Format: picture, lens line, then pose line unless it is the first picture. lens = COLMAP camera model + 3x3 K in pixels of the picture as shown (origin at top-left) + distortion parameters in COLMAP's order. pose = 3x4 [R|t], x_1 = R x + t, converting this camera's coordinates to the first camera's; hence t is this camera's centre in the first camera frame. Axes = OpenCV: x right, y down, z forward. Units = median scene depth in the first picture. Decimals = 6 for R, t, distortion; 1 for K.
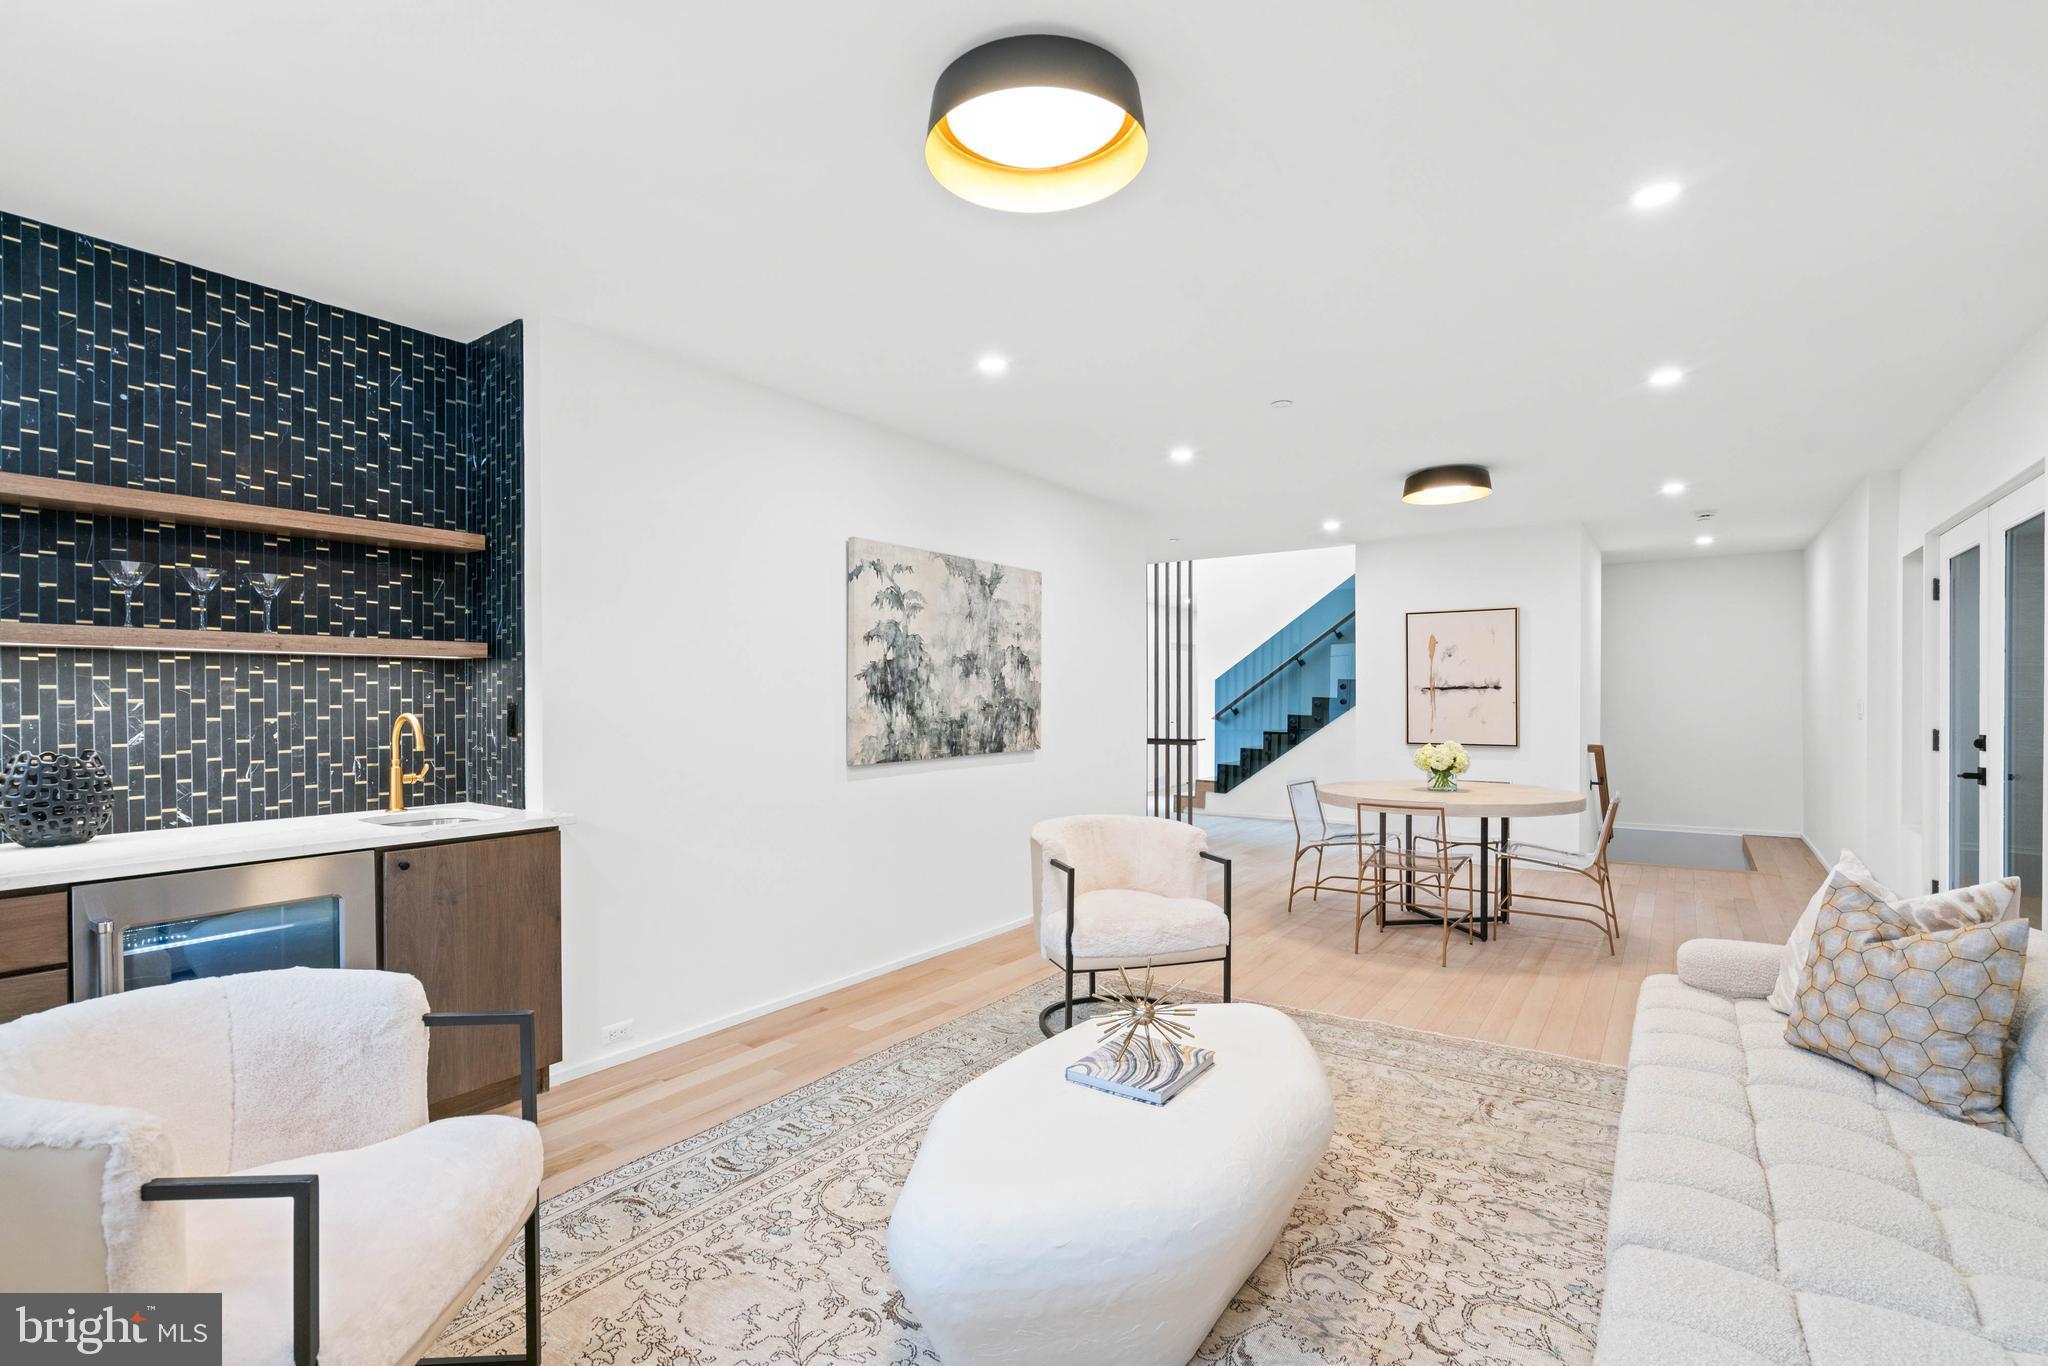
lens RADIAL K [[941.7, 0, 1025.9], [0, 941.7, 701.1], [0, 0, 1]] dist [-0.006921, 0.004690]
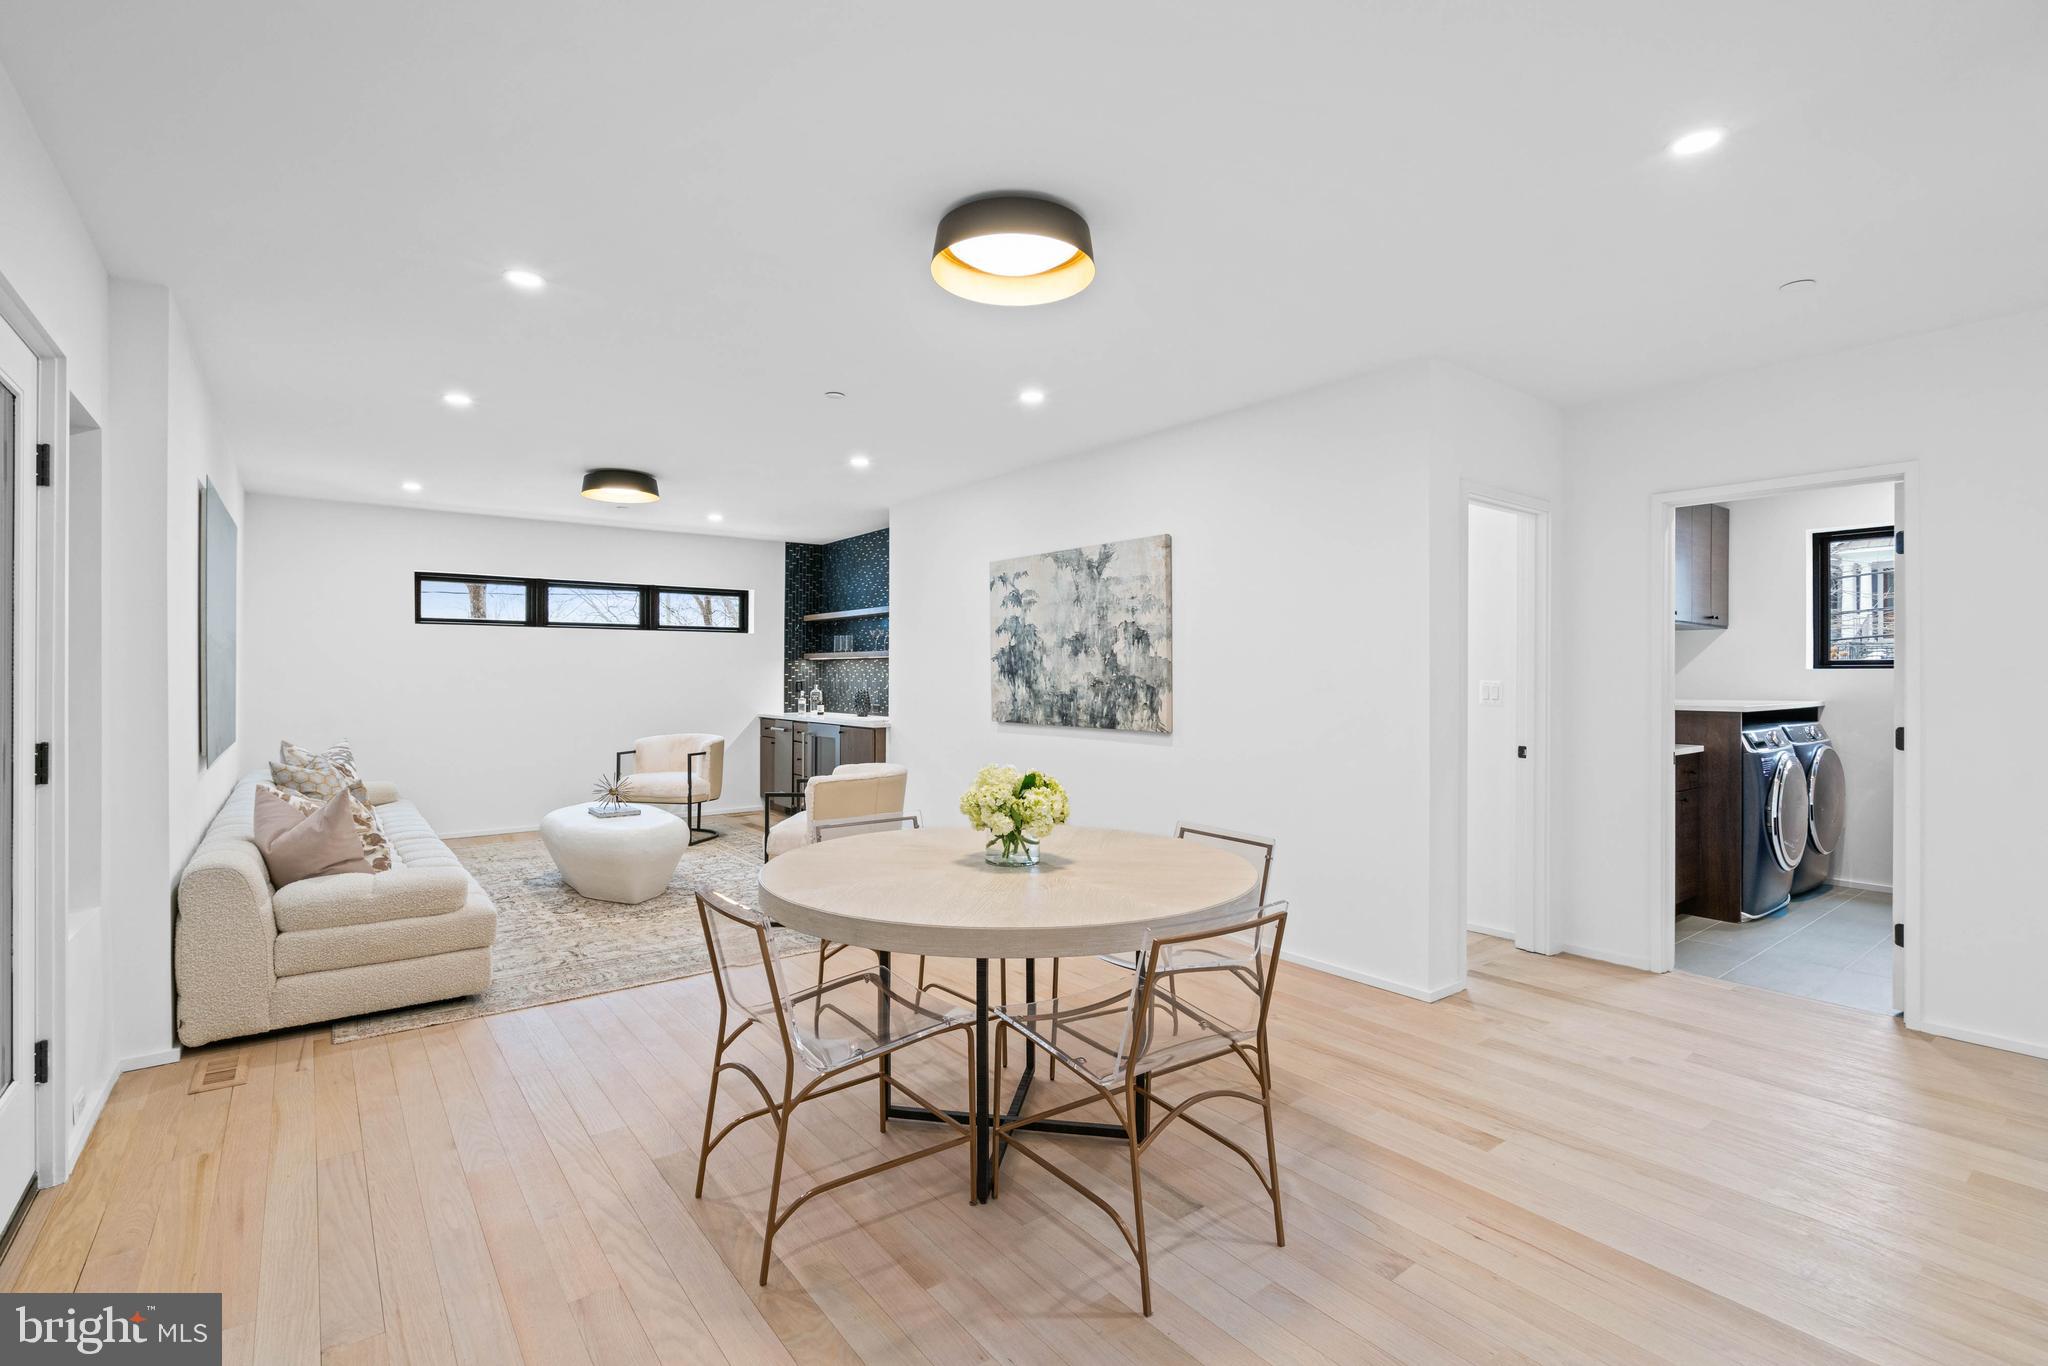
lens RADIAL K [[941.7, 0, 1009.2], [0, 941.7, 678.3], [0, 0, 1]] dist [-0.006921, 0.004690]
pose [[-0.312990, 0.004554, -0.949746, 1.151385], [-0.006671, 0.999953, 0.006994, -0.007238], [0.949733, 0.008525, -0.312945, 1.446364]]
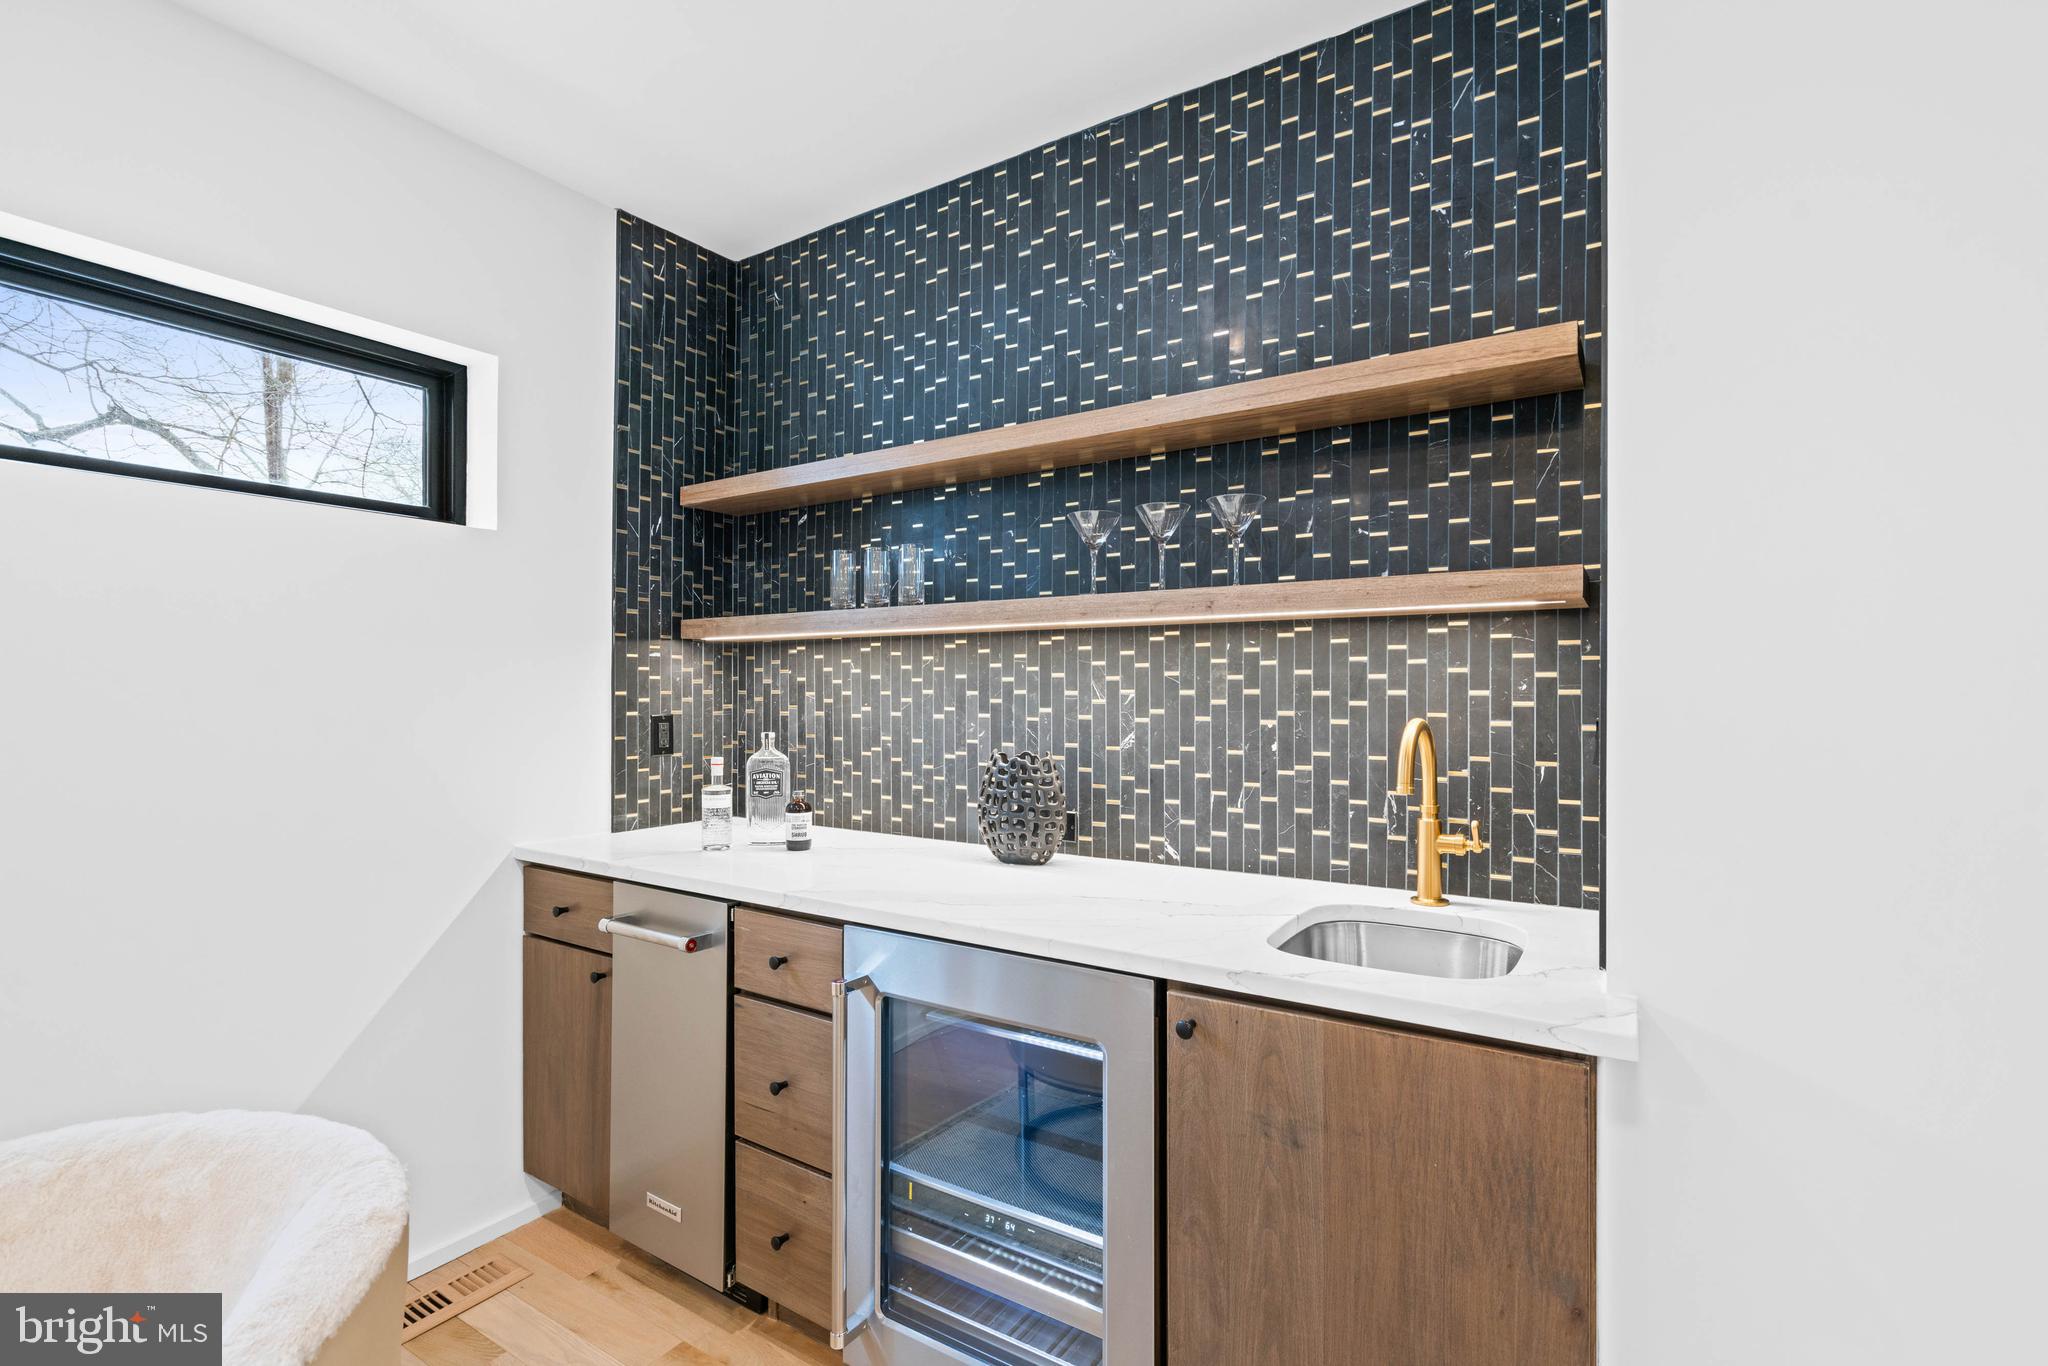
lens RADIAL K [[941.7, 0, 1003.2], [0, 941.7, 691.3], [0, 0, 1]] dist [-0.006921, 0.004690]
pose [[0.017315, -0.000854, -0.999850, -0.105013], [-0.008100, 0.999967, -0.000994, 0.000569], [0.999817, 0.008116, 0.017307, 0.543705]]
